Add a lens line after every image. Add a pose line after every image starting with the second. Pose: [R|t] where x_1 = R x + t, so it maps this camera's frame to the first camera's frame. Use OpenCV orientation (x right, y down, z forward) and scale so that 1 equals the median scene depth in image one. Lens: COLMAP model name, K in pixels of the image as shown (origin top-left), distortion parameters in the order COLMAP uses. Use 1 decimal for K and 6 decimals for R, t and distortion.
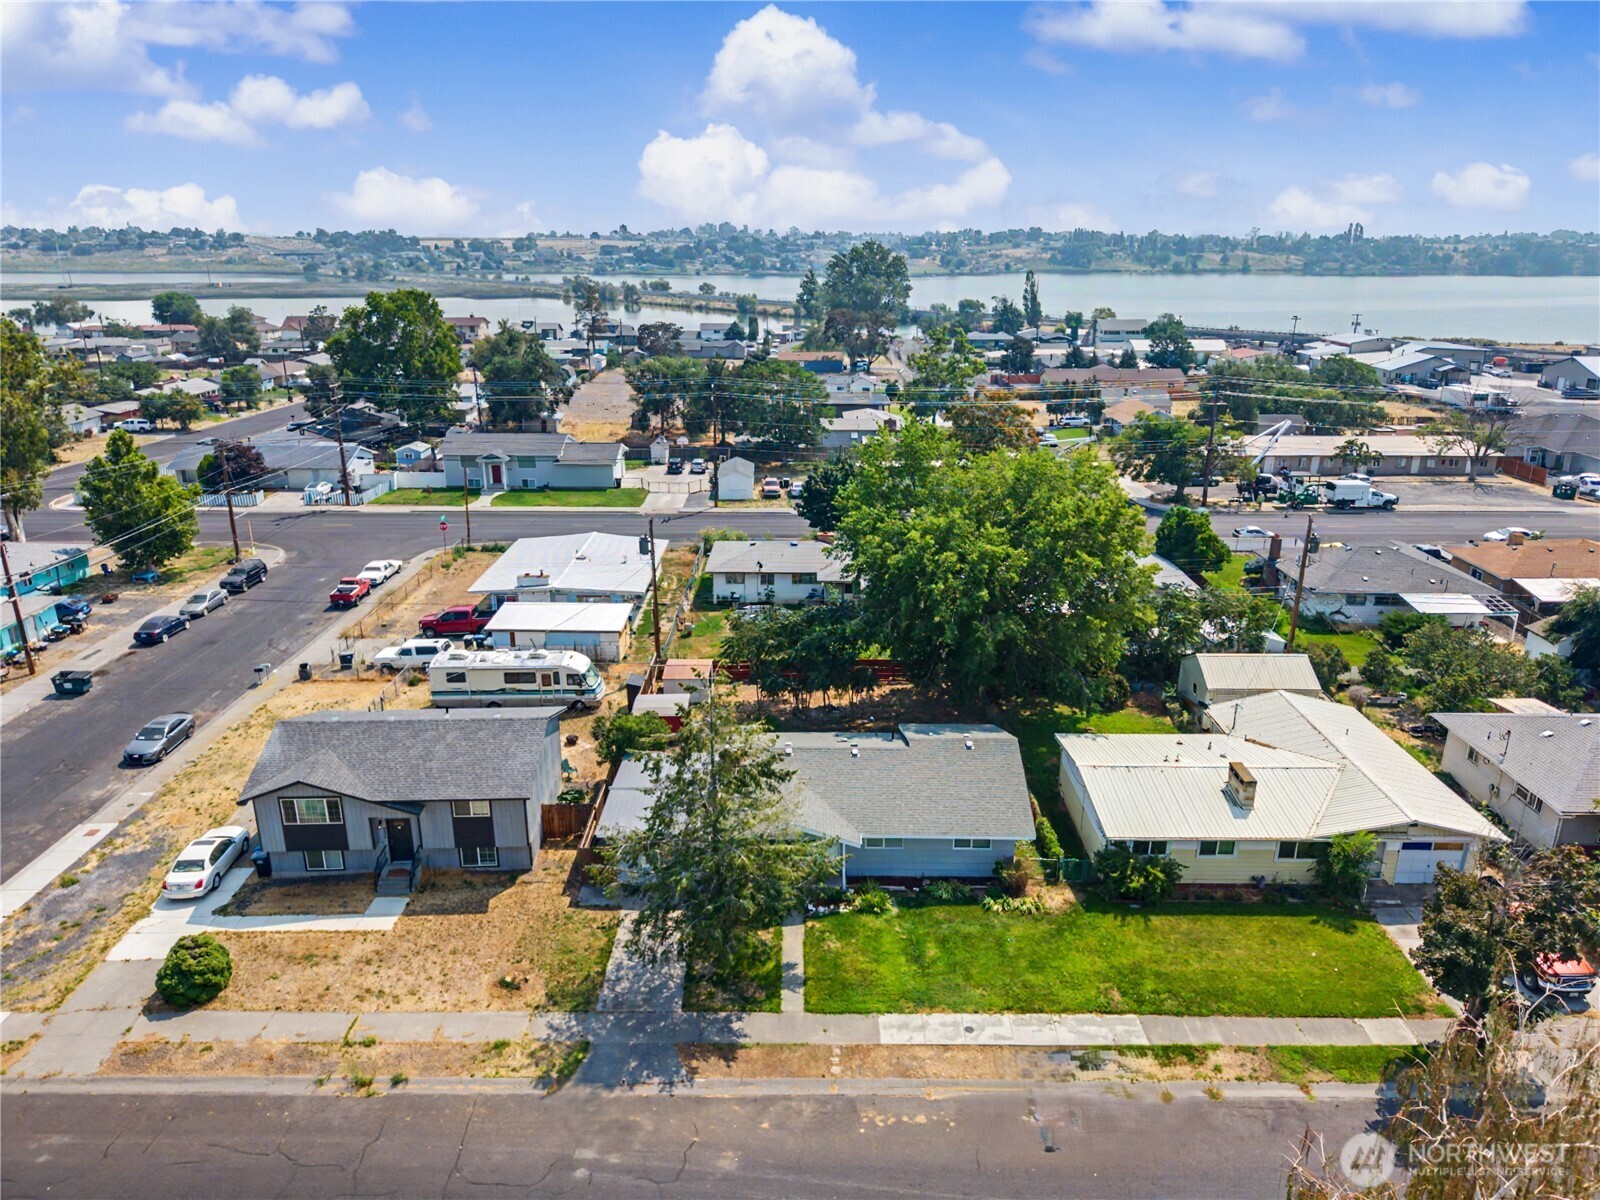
lens RADIAL K [[1065.2, 0, 800.0], [0, 1065.2, 600.0], [0, 0, 1]] dist [0.004193, 0.000045]
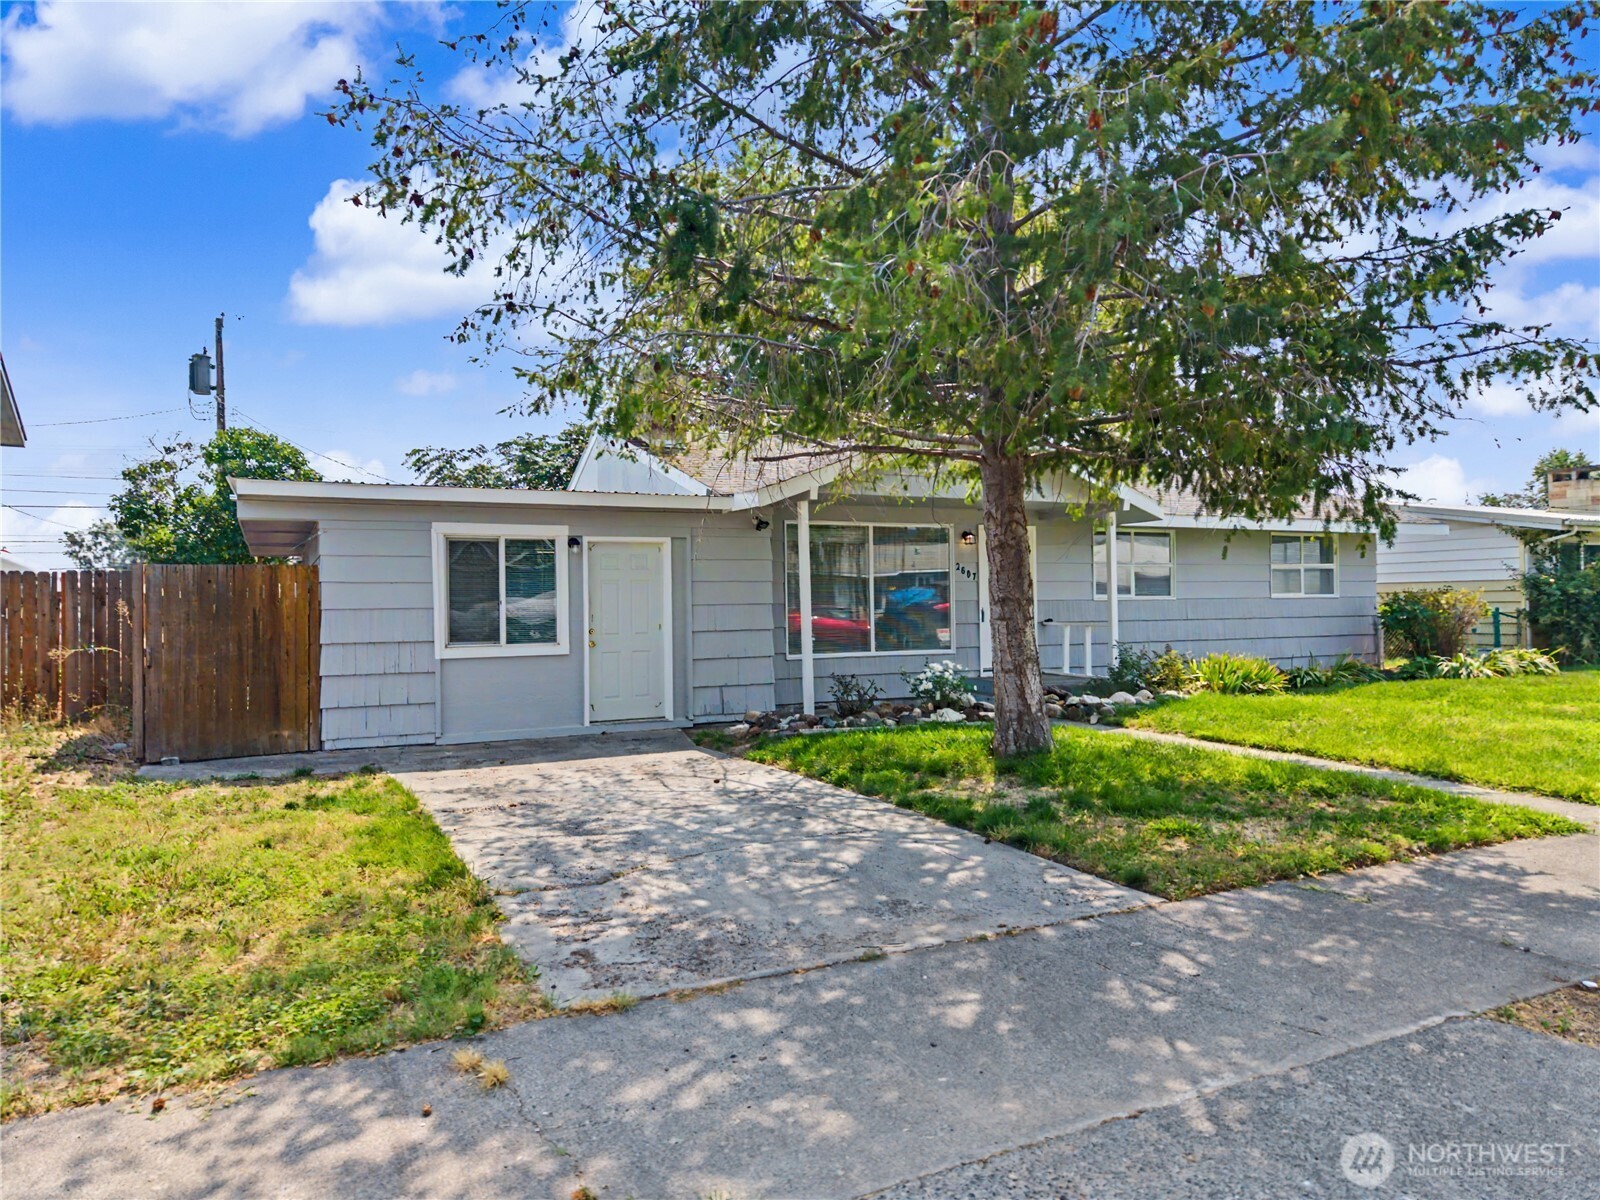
lens RADIAL K [[1065.7, 0, 800.0], [0, 1065.7, 600.0], [0, 0, 1]] dist [0.006094, 0.000326]
pose [[0.890316, -0.012070, 0.455184, -0.215651], [0.155871, 0.947334, -0.279756, 0.375487], [-0.427834, 0.320021, 0.845307, 0.879001]]
